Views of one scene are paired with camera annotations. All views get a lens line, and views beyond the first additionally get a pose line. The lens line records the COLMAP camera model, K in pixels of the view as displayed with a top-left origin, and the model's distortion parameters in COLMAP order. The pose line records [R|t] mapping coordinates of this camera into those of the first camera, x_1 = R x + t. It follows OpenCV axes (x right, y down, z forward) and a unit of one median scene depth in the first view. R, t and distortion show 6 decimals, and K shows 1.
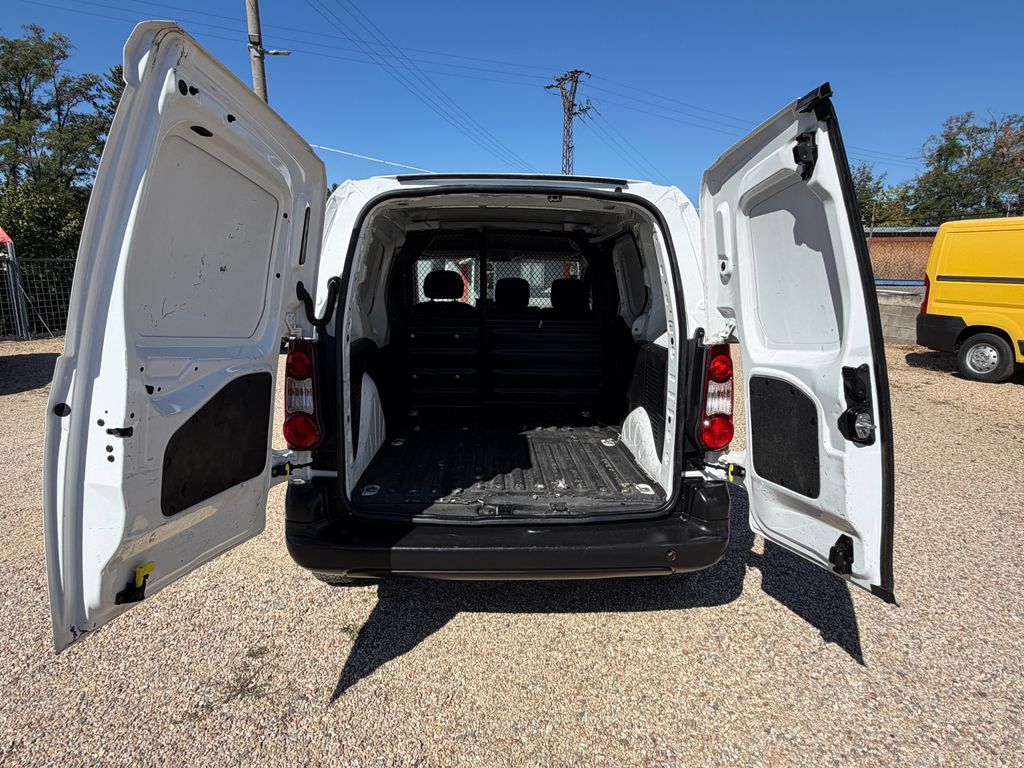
lens RADIAL K [[571.5, 0, 509.2], [0, 571.5, 386.5], [0, 0, 1]] dist [-0.007554, 0.000290]
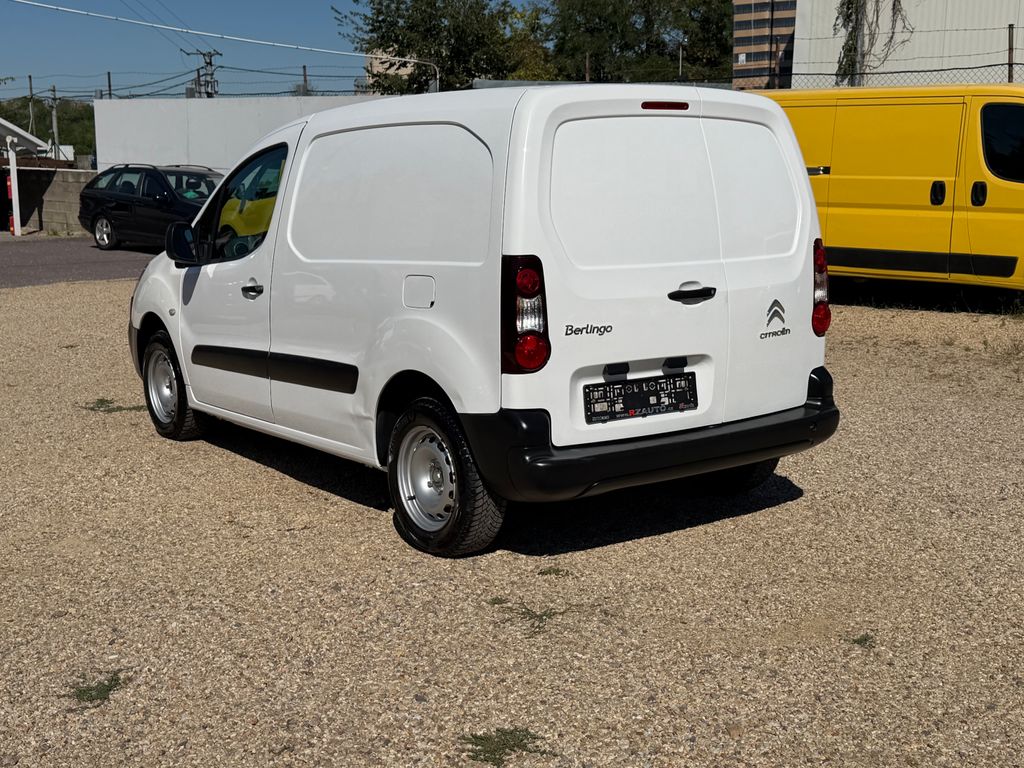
lens RADIAL K [[1237.2, 0, 517.1], [0, 1237.2, 381.7], [0, 0, 1]] dist [0.063698, 0.000000]
pose [[0.825670, -0.113965, 0.552523, -1.280899], [0.125682, 0.991929, 0.016784, 0.075082], [-0.549976, 0.055584, 0.833329, -0.605009]]
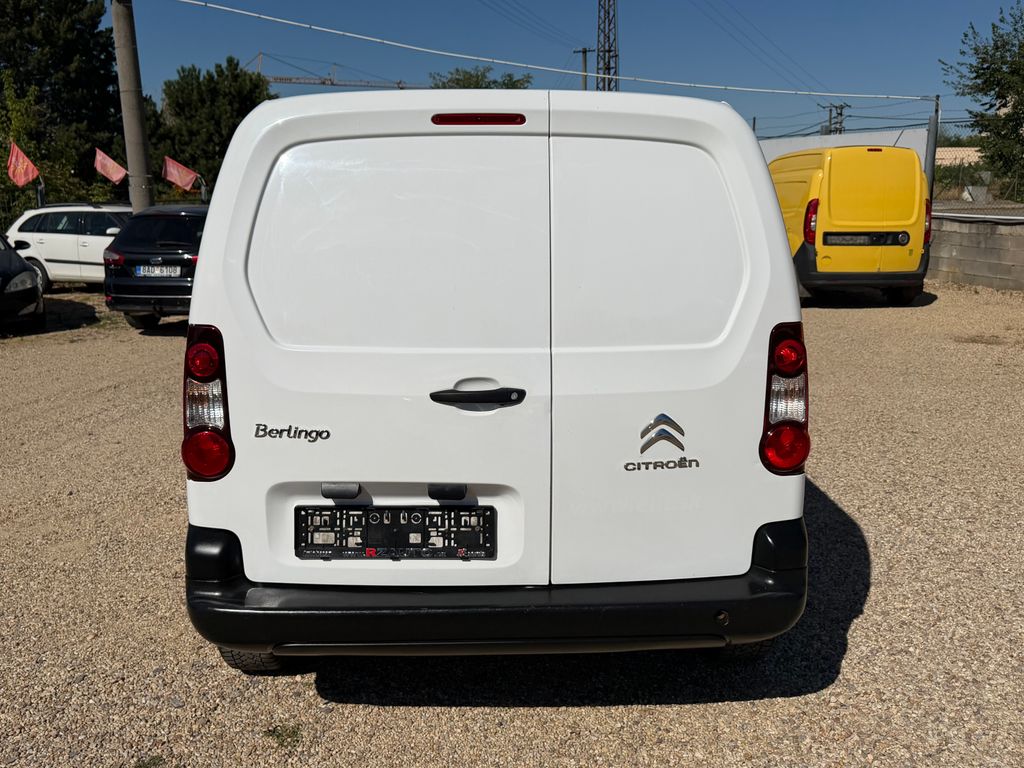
lens RADIAL K [[921.9, 0, 512.7], [0, 921.9, 374.7], [0, 0, 1]] dist [0.062579, -0.077089]
pose [[0.999889, -0.014348, -0.003946, 0.022714], [0.014321, 0.999875, -0.006747, -0.006546], [0.004043, 0.006690, 0.999969, -0.147576]]
